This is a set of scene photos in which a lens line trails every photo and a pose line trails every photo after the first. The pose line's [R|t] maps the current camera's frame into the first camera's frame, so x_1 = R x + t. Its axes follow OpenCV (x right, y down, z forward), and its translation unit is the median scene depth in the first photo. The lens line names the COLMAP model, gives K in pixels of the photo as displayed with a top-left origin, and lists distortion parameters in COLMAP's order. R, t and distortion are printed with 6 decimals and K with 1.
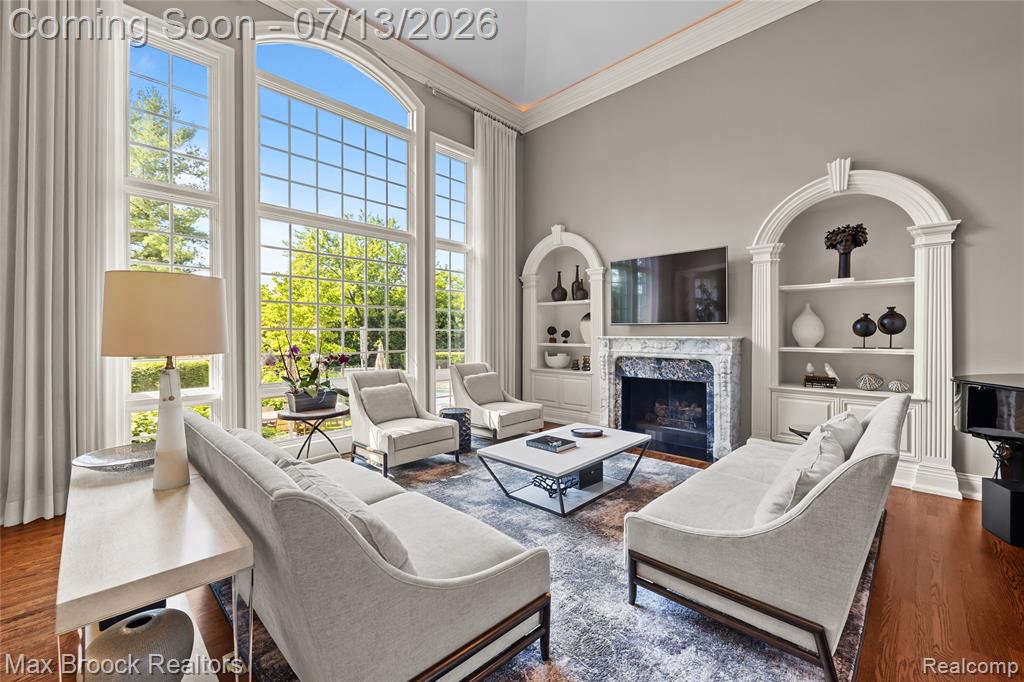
lens RADIAL K [[420.1, 0, 511.8], [0, 420.1, 336.8], [0, 0, 1]] dist [0.002289, -0.000116]
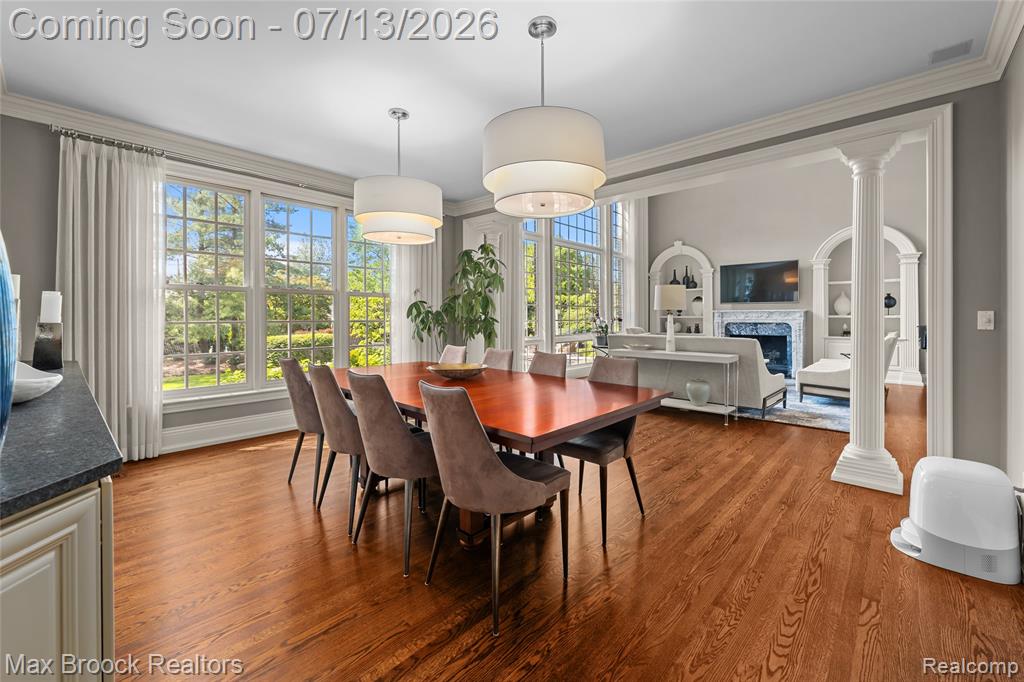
lens RADIAL K [[420.1, 0, 515.9], [0, 420.1, 317.9], [0, 0, 1]] dist [0.002289, -0.000116]
pose [[0.999747, -0.000661, 0.022491, -0.744163], [0.000817, 0.999976, -0.006895, 0.045495], [-0.022486, 0.006912, 0.999723, -0.778521]]
